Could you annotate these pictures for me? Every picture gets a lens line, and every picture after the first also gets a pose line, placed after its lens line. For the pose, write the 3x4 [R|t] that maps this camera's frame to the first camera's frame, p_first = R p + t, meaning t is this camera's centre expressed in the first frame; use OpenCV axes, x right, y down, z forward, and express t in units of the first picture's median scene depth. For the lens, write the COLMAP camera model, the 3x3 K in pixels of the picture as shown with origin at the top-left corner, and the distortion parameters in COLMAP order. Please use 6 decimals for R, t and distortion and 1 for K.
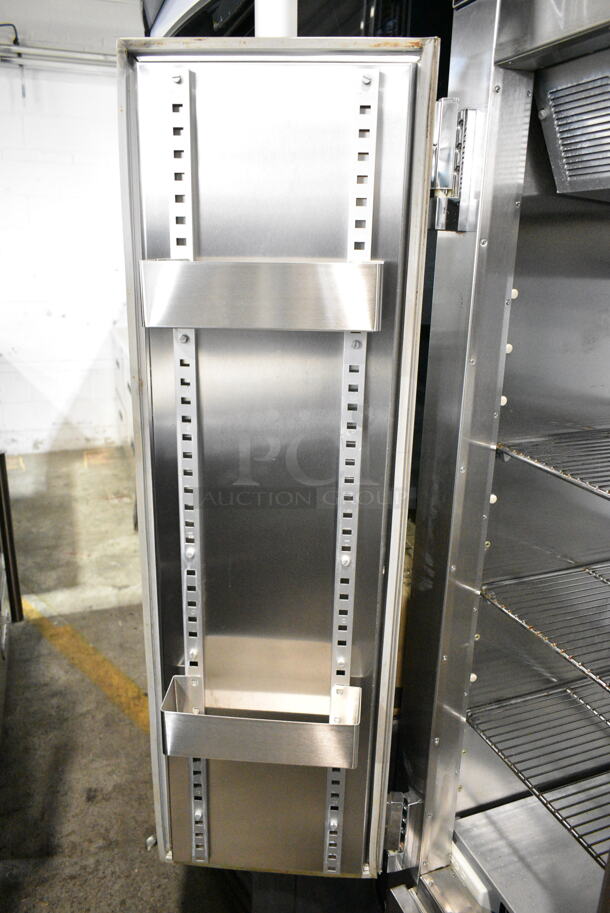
lens RADIAL K [[707.9, 0, 302.8], [0, 707.9, 458.6], [0, 0, 1]] dist [-0.024358, 0.010897]
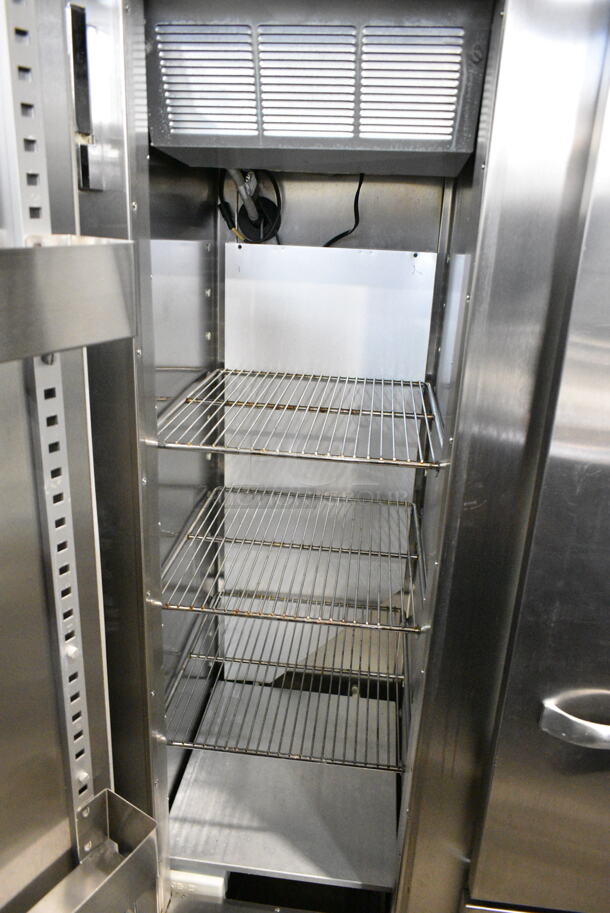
lens RADIAL K [[707.9, 0, 303.1], [0, 707.9, 454.6], [0, 0, 1]] dist [-0.024358, 0.010897]
pose [[0.452774, -0.299063, 0.839974, -0.337678], [0.228451, 0.949535, 0.214928, -0.132027], [-0.861862, 0.094579, 0.498246, 0.367876]]
